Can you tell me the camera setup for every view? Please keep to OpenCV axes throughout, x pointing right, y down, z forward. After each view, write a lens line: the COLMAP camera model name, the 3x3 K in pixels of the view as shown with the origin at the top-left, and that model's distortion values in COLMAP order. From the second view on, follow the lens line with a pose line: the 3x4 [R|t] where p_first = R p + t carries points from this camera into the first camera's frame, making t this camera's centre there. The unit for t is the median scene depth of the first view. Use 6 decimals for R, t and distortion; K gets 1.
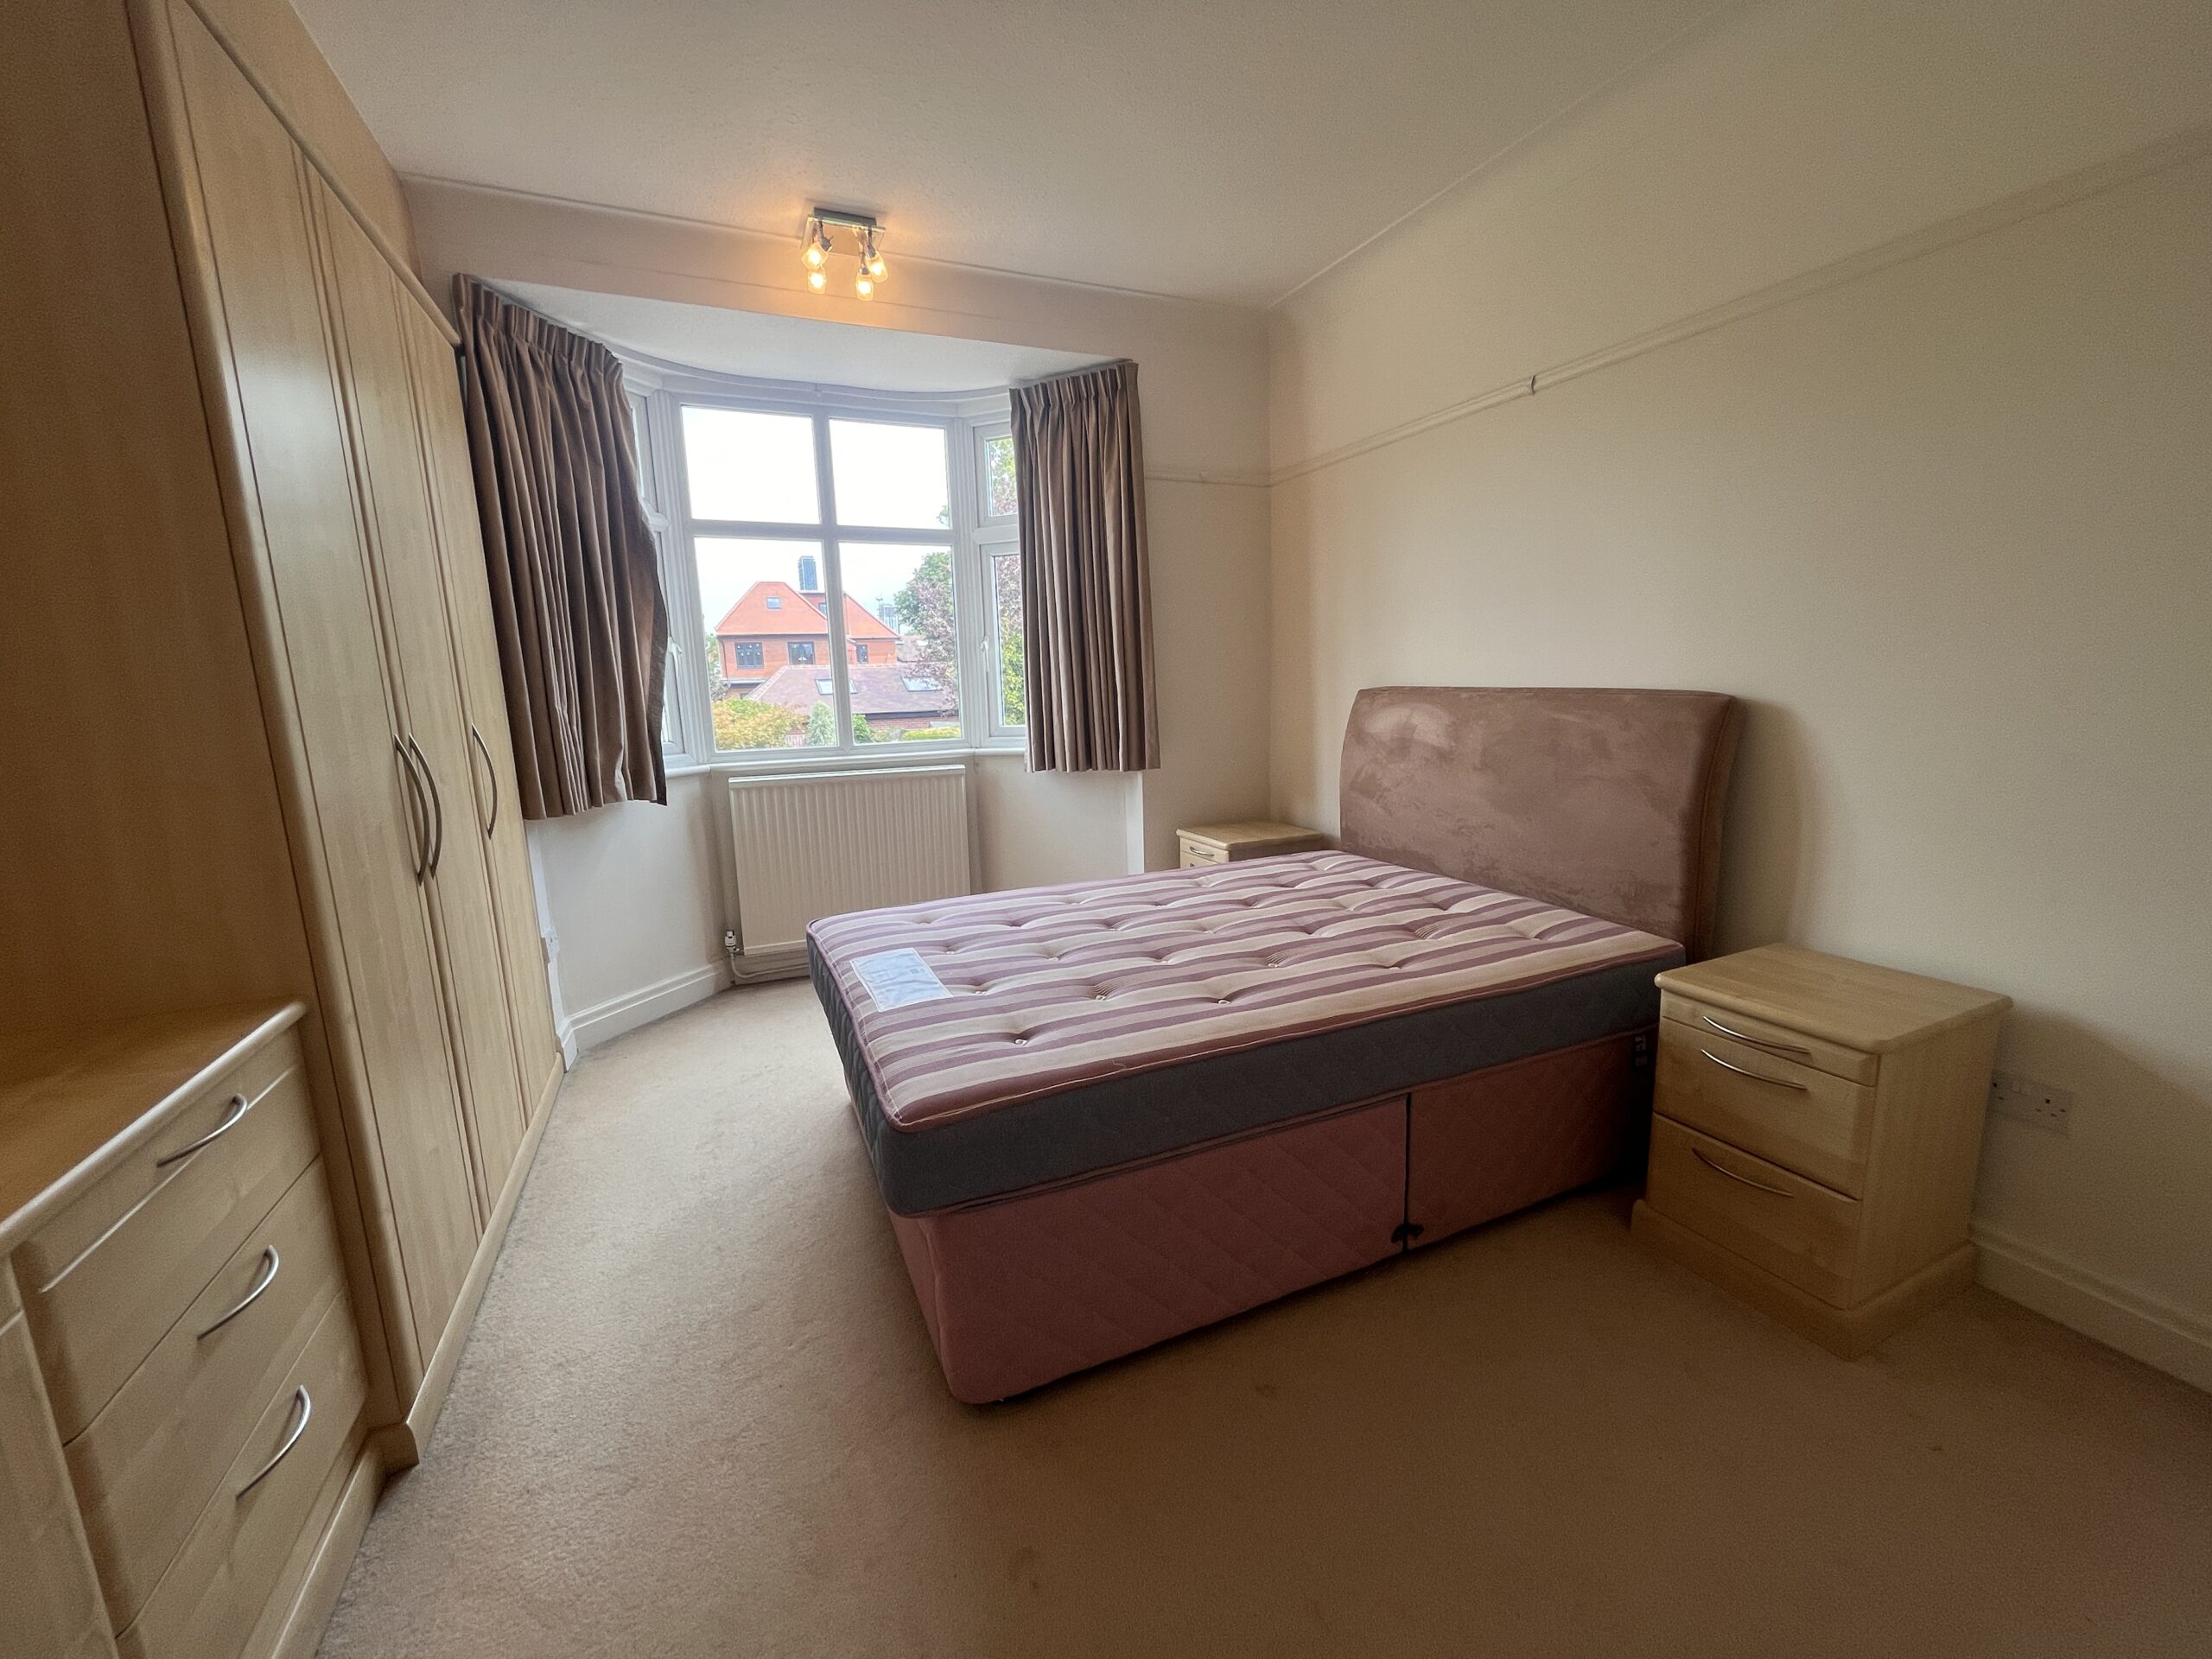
lens RADIAL K [[890.4, 0, 1107.6], [0, 890.4, 838.8], [0, 0, 1]] dist [0.001365, -0.000420]
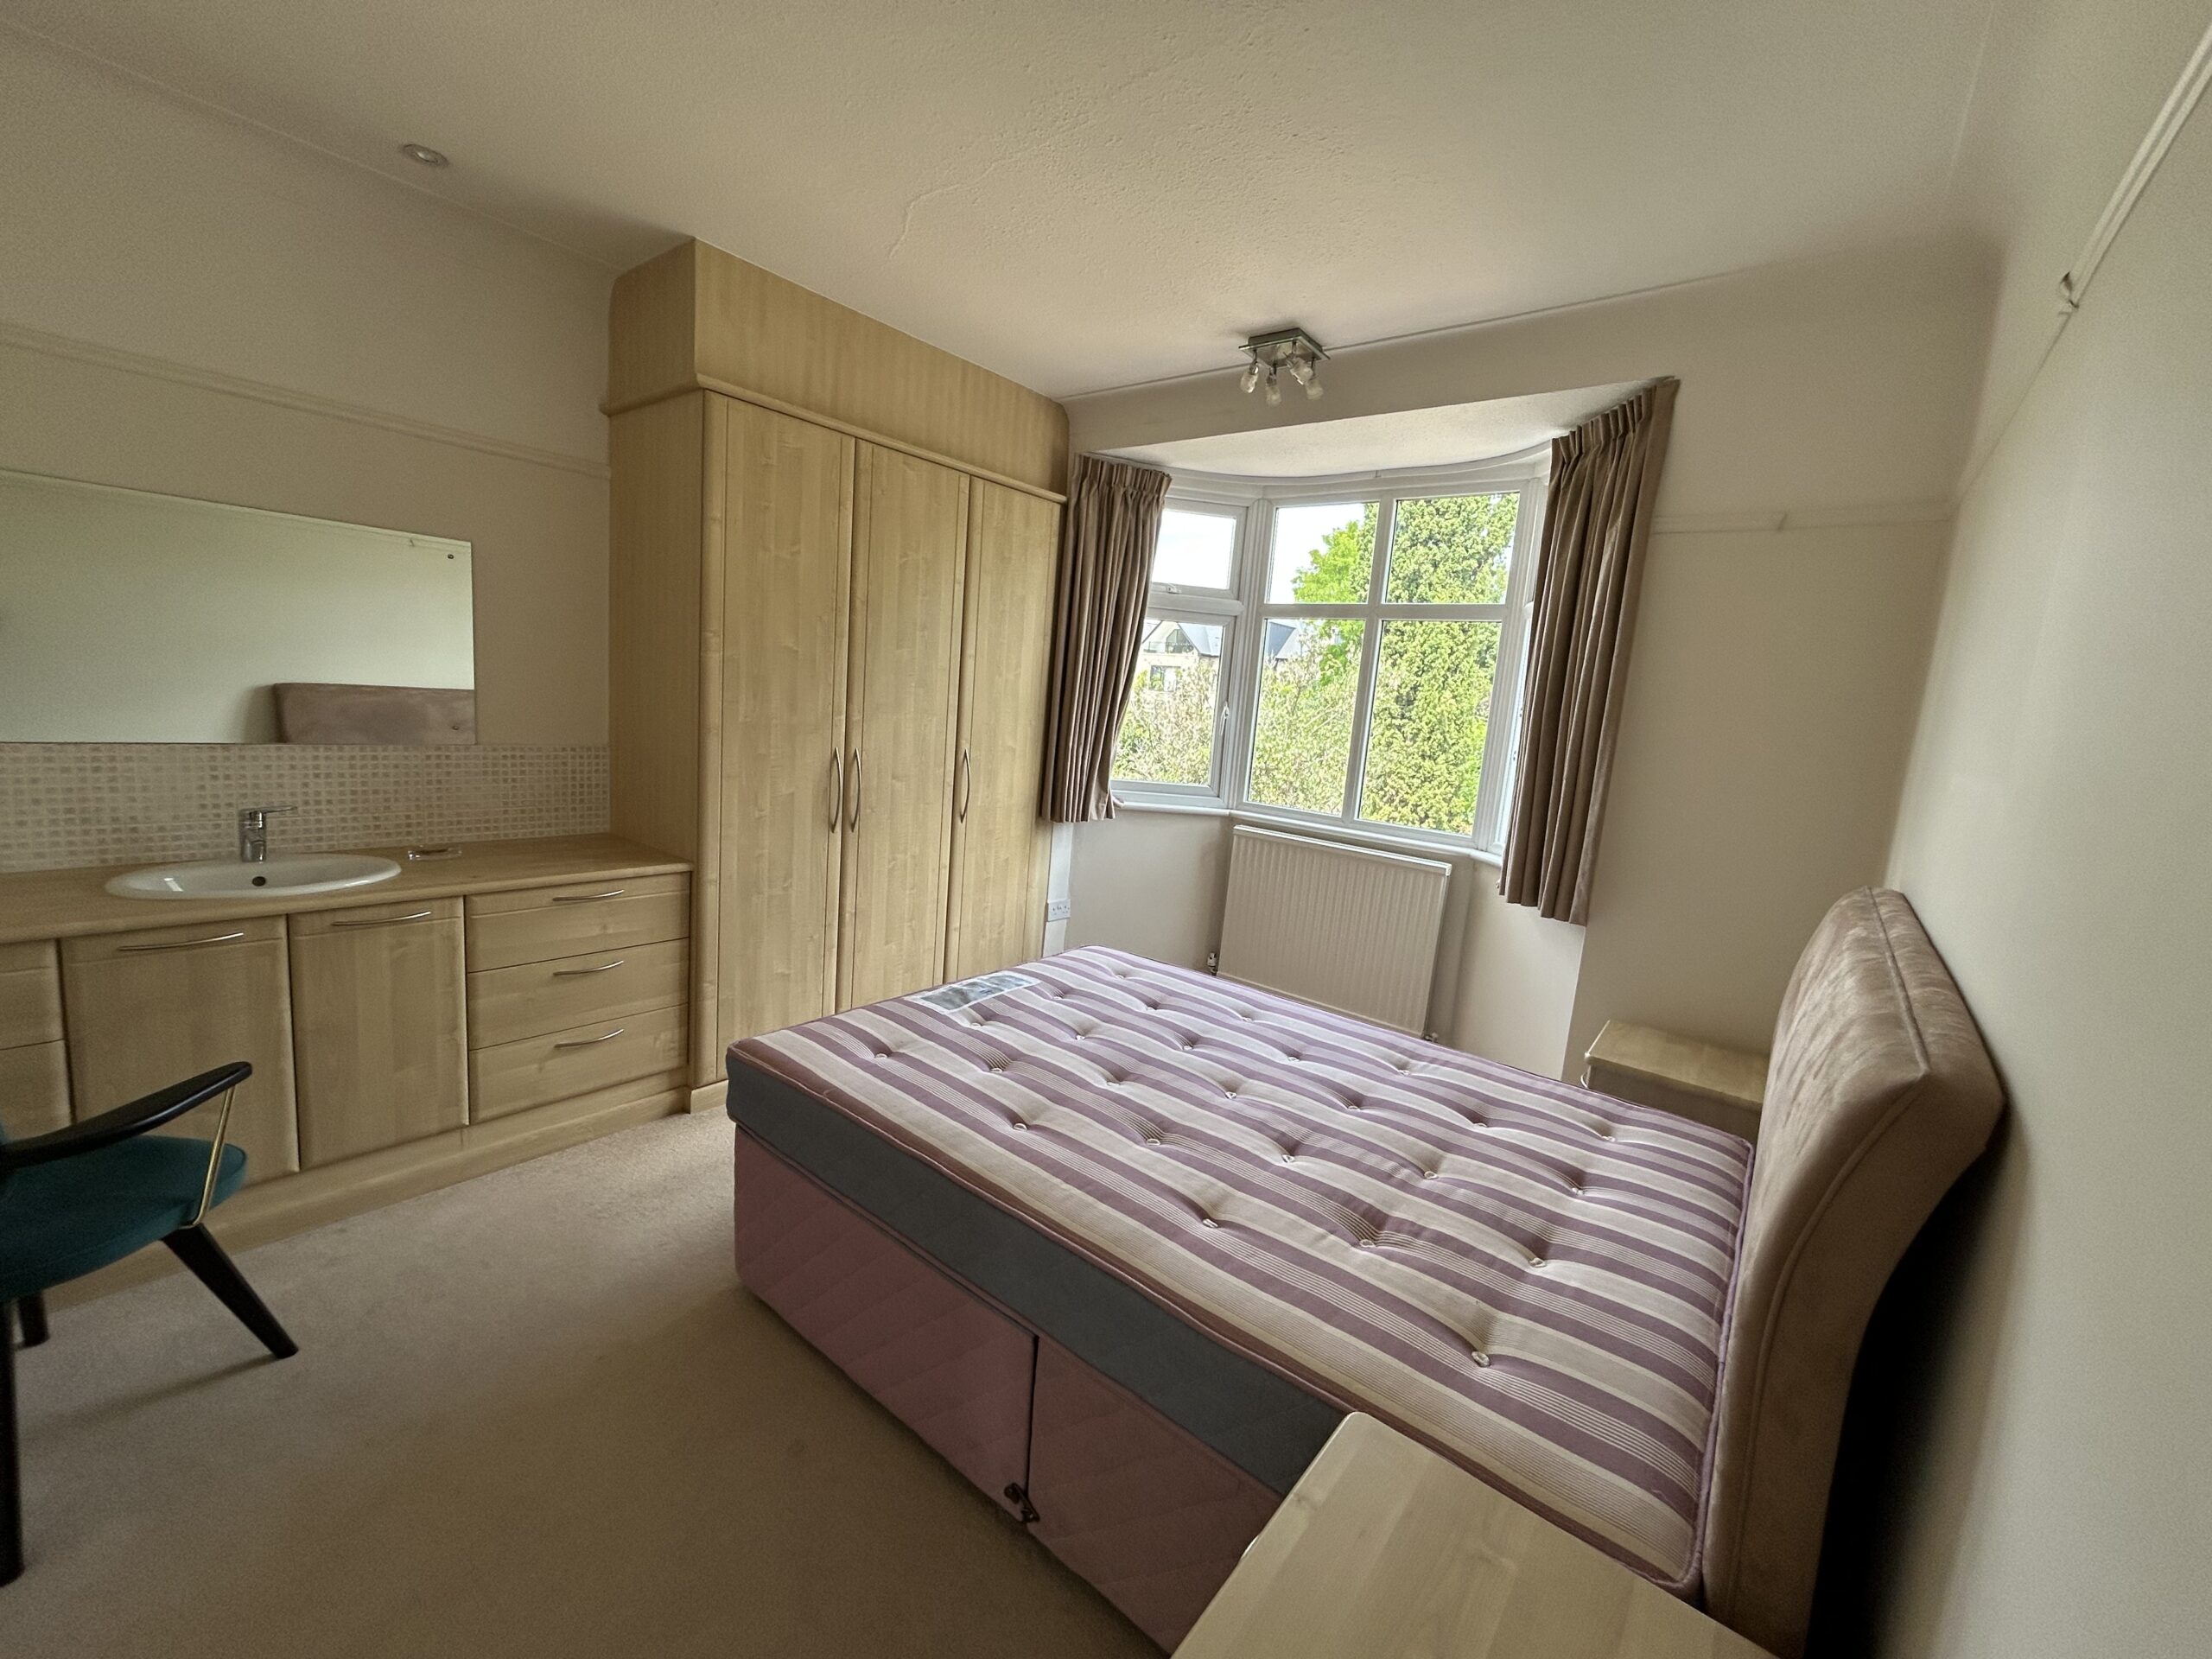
lens RADIAL K [[889.0, 0, 1109.0], [0, 889.0, 818.8], [0, 0, 1]] dist [0.003405, -0.000189]
pose [[0.467988, 0.194017, -0.862175, 0.774149], [-0.256382, 0.963452, 0.077643, -0.192850], [0.845728, 0.184710, 0.500626, 0.450113]]
